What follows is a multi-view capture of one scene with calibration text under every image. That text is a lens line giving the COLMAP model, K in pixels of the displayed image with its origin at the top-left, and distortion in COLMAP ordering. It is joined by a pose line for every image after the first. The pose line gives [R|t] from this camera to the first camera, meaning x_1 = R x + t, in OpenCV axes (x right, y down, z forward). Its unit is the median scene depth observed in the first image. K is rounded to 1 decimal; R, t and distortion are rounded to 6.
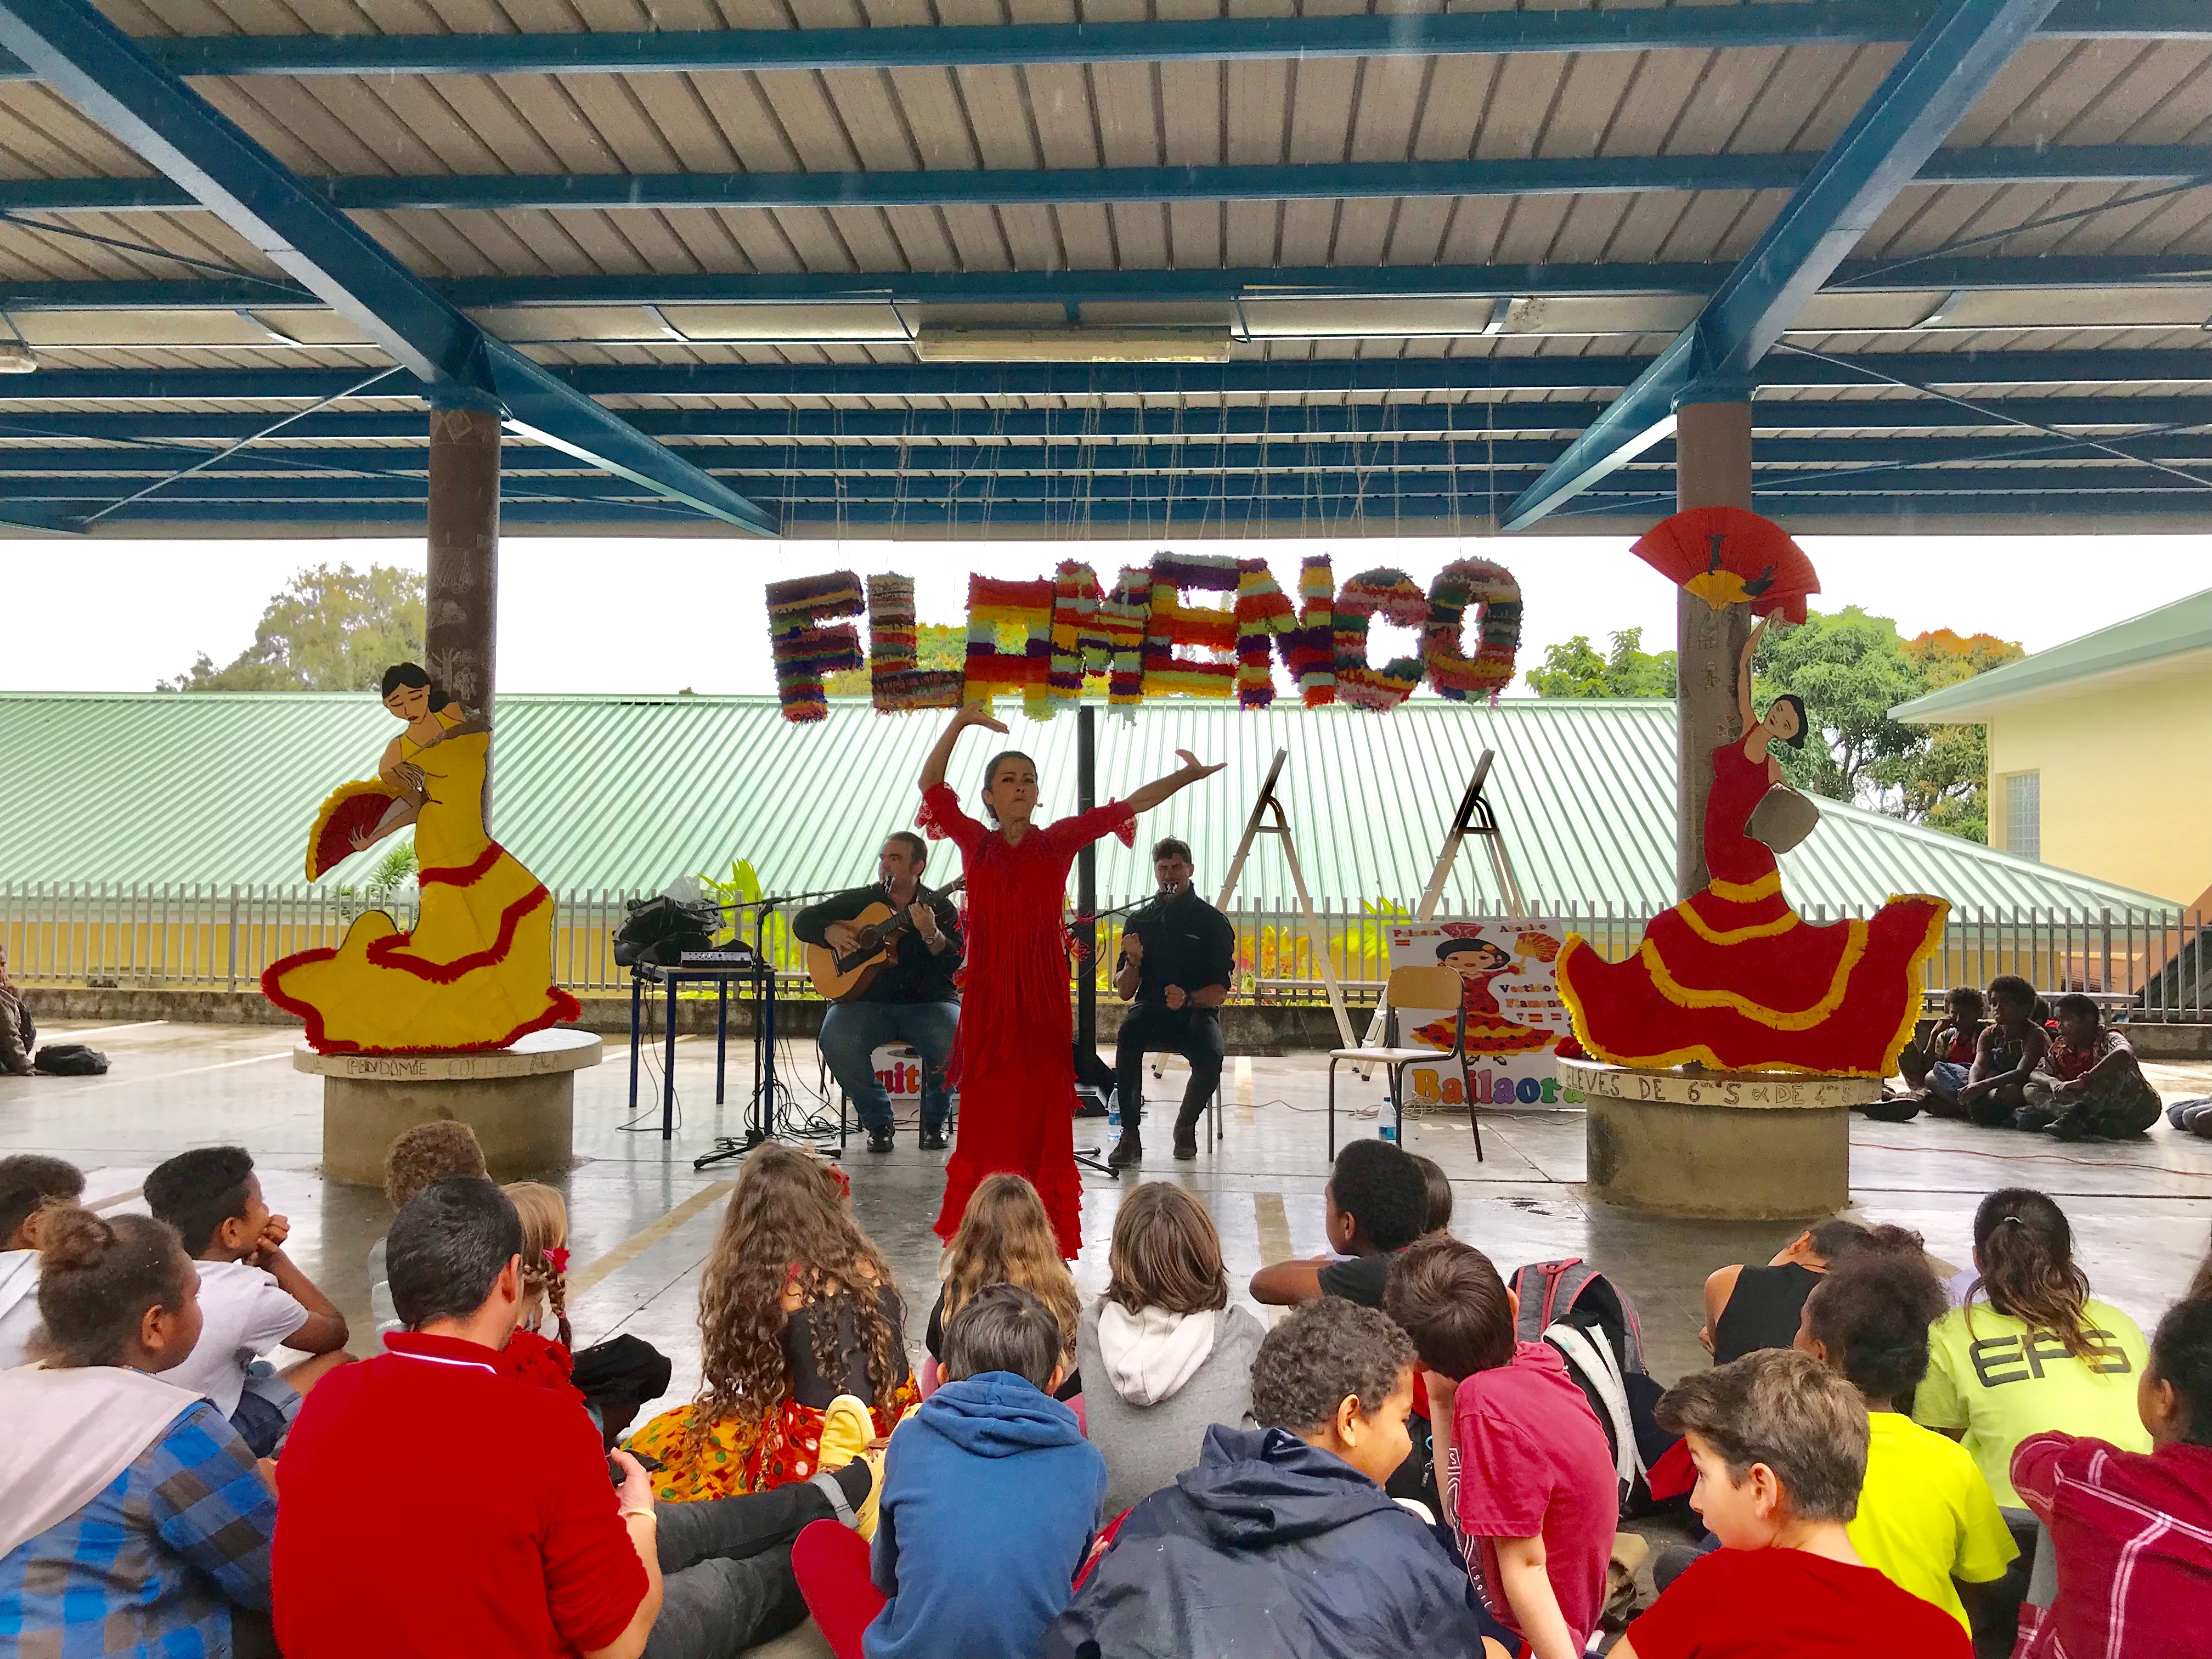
lens RADIAL K [[1820.8, 0, 1104.5], [0, 1820.8, 779.8], [0, 0, 1]] dist [0.003851, 0.003692]
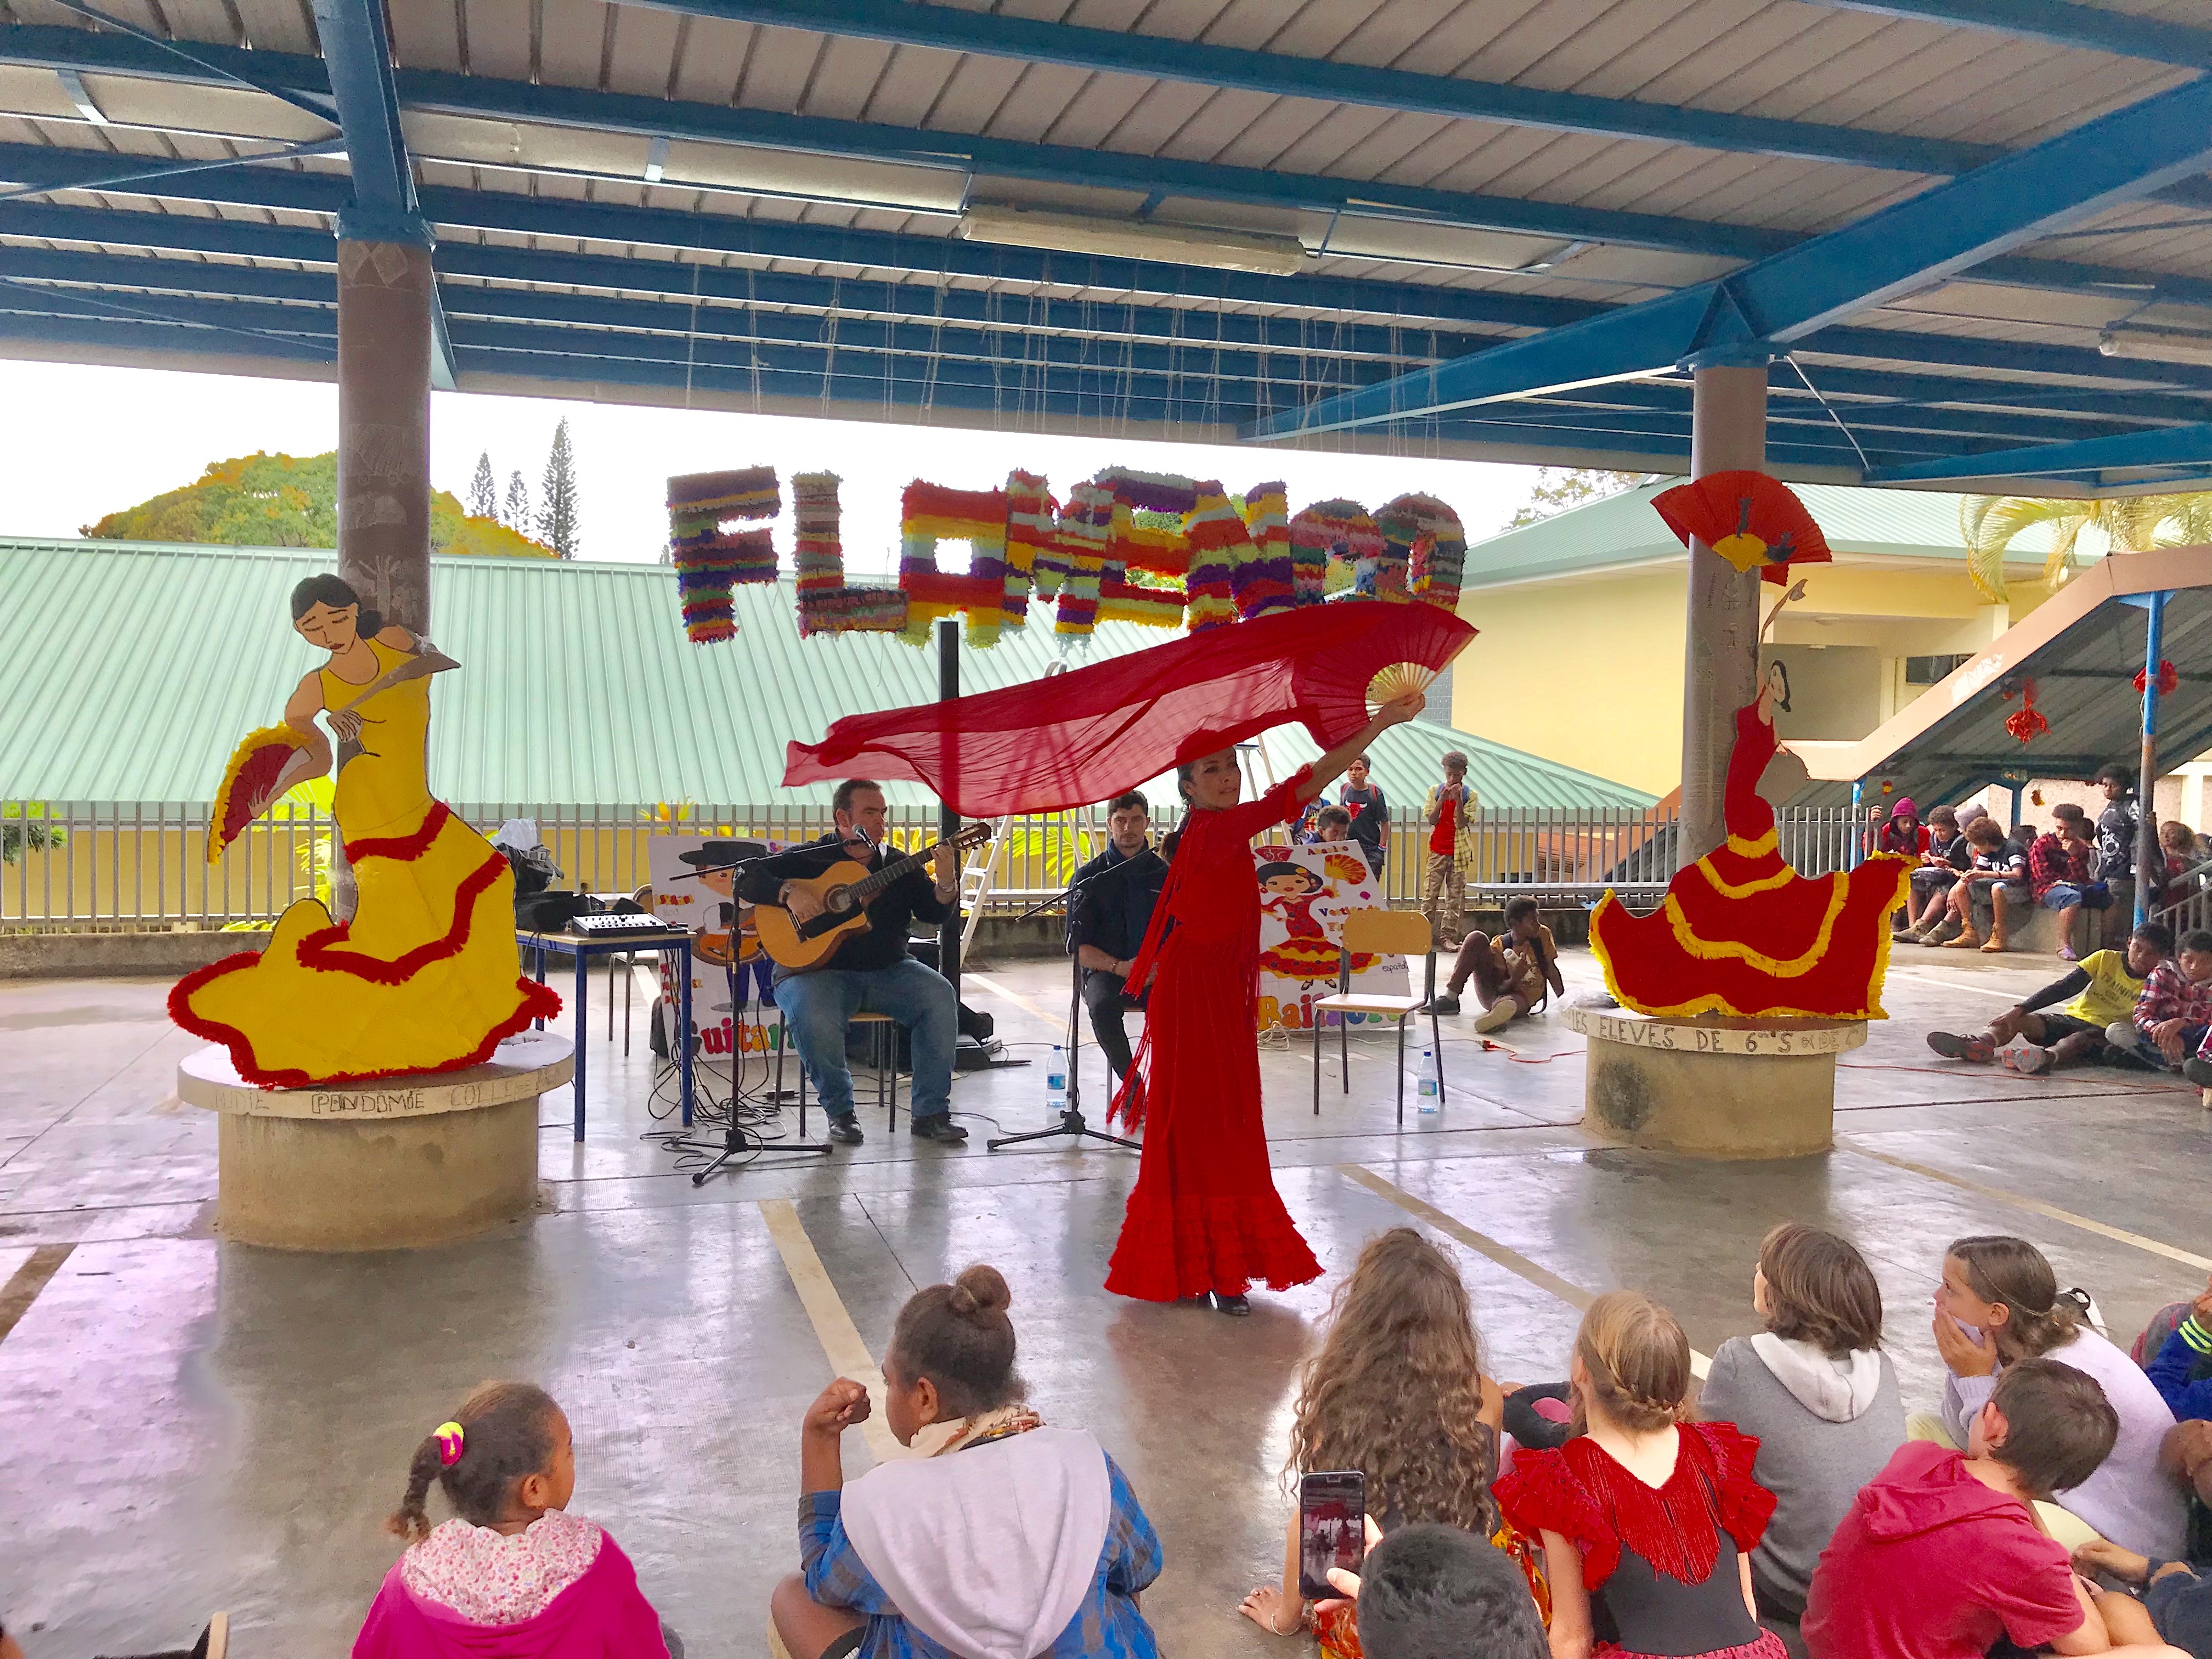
lens RADIAL K [[1820.8, 0, 1108.7], [0, 1820.8, 793.1], [0, 0, 1]] dist [0.003851, 0.003692]
pose [[0.930007, -0.006579, 0.367483, -0.315101], [-0.026481, 0.996042, 0.084848, -0.039978], [-0.366587, -0.088640, 0.926152, 0.140324]]
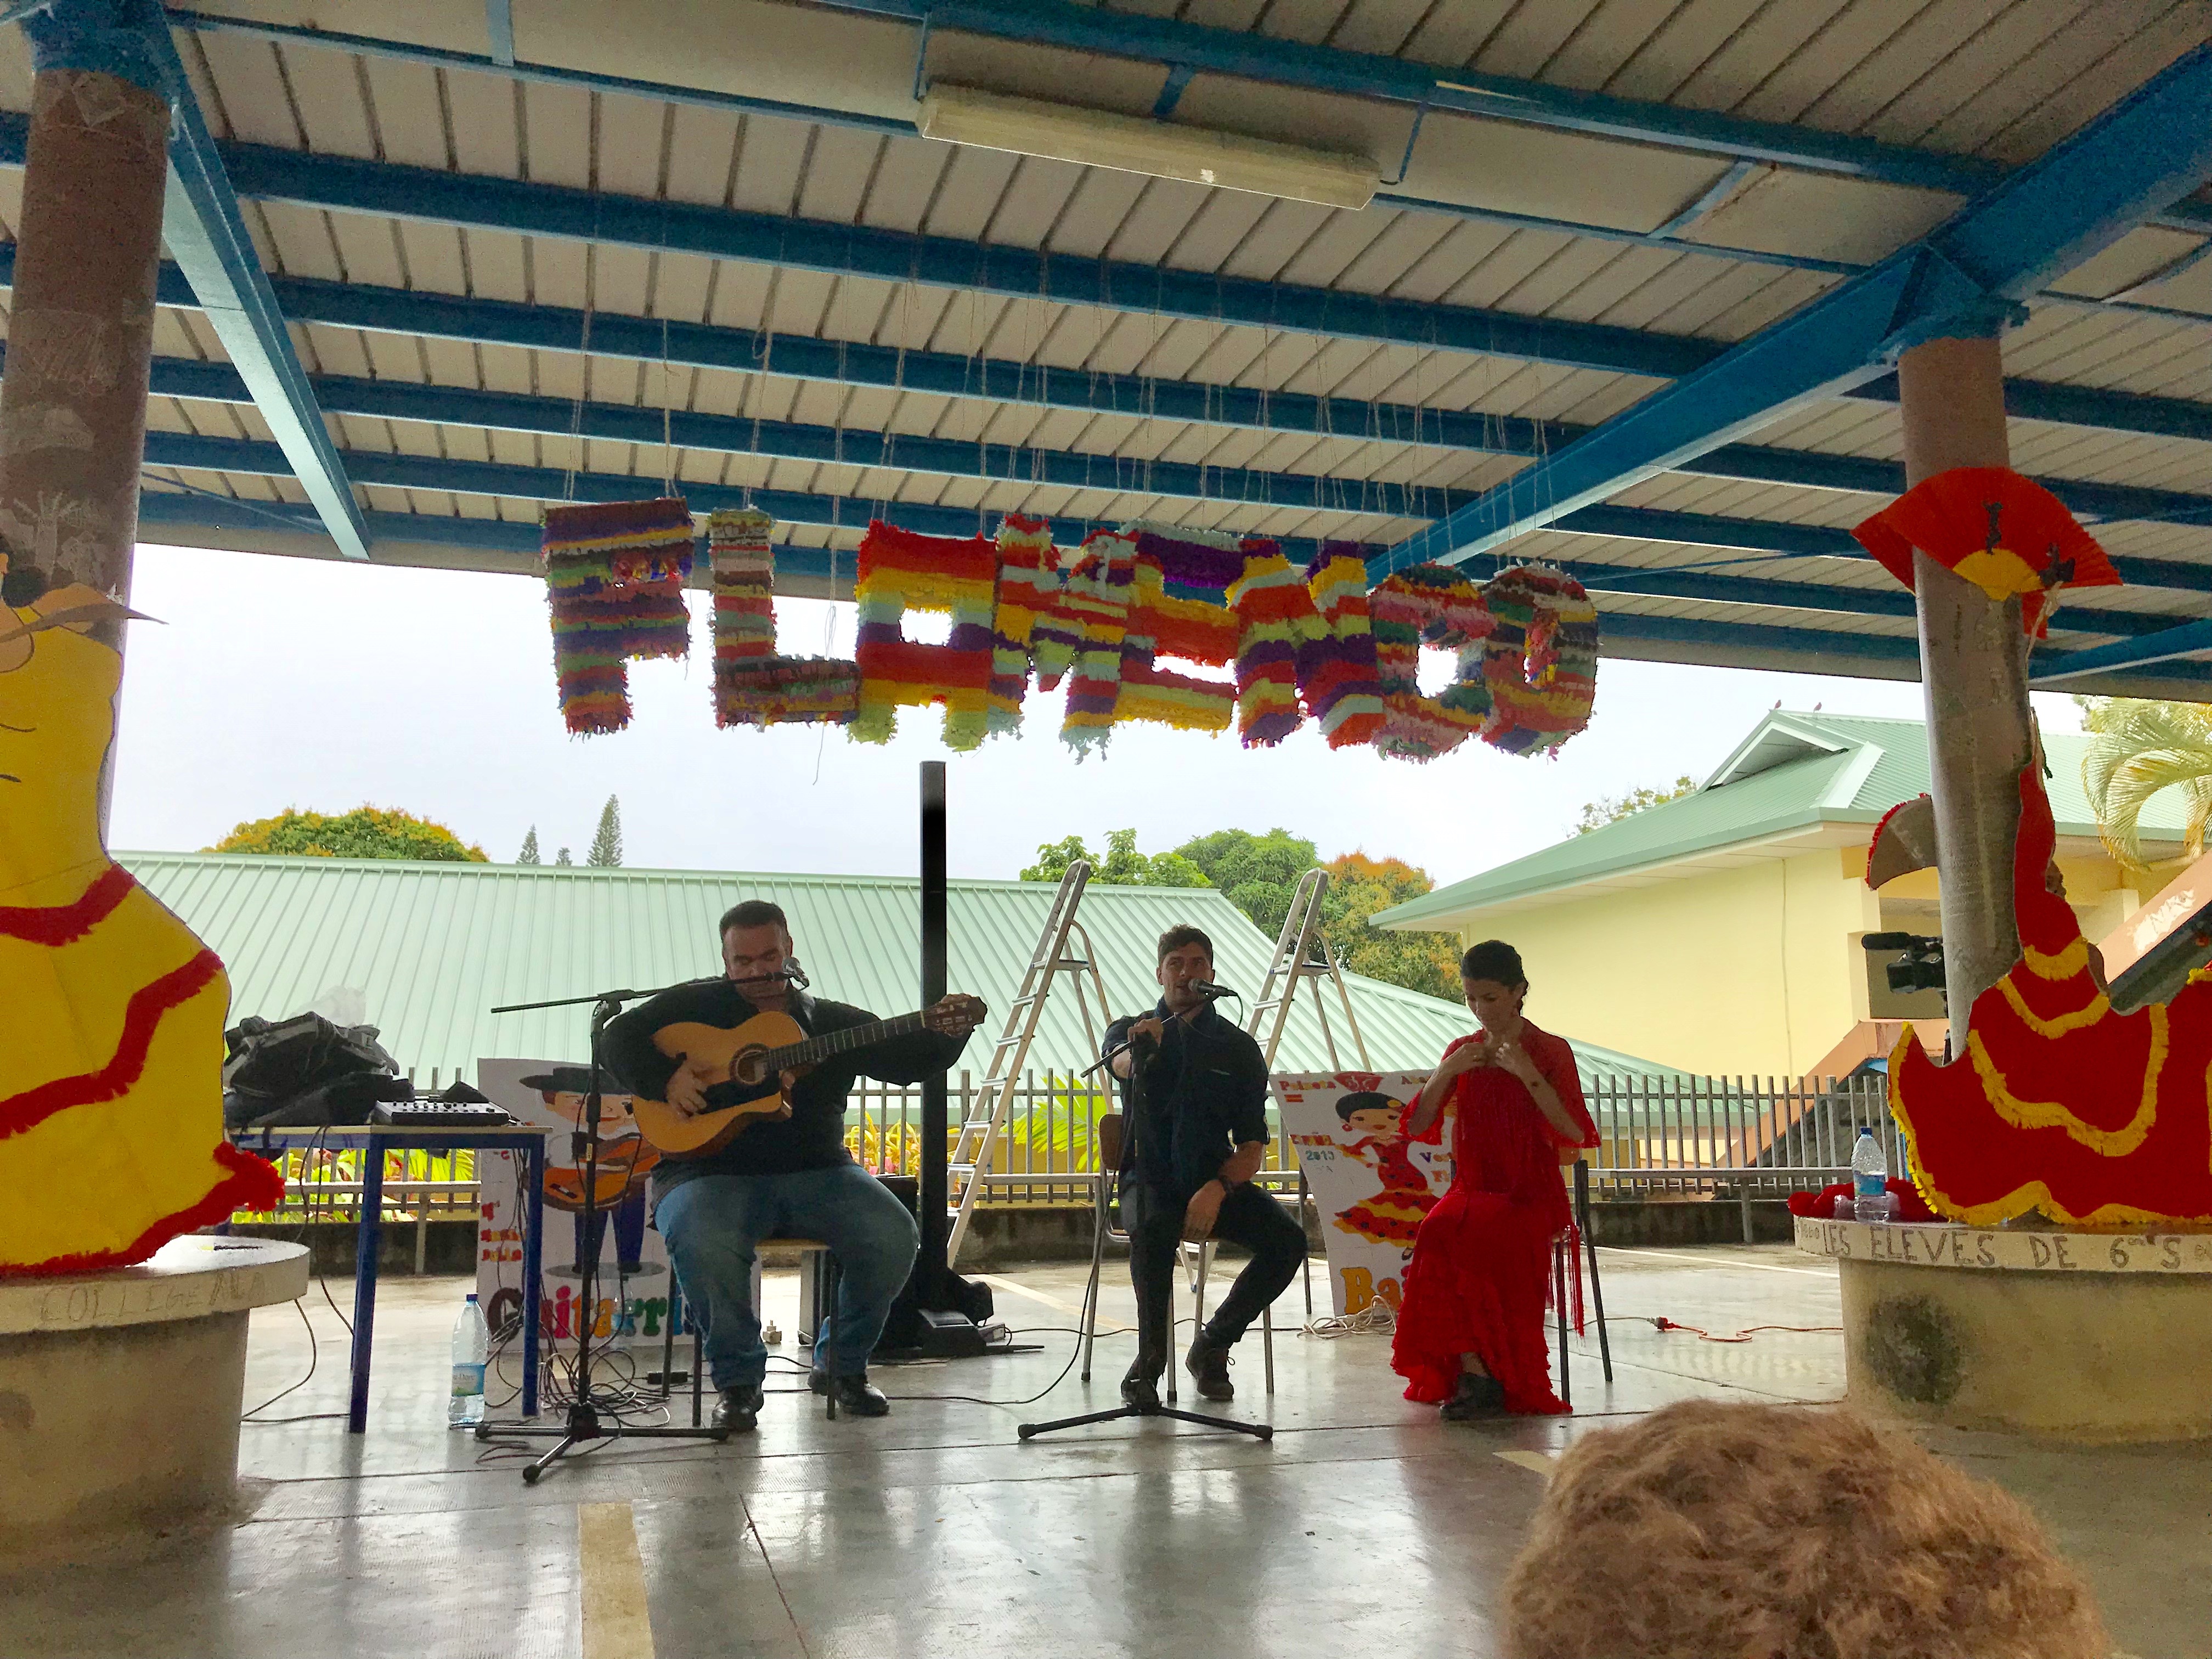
lens RADIAL K [[1820.8, 0, 1095.3], [0, 1820.8, 794.1], [0, 0, 1]] dist [0.003851, 0.003692]
pose [[0.941256, 0.047351, 0.334357, -0.218343], [-0.007008, 0.992646, -0.120850, 0.066406], [-0.337620, 0.111408, 0.934666, 0.365656]]
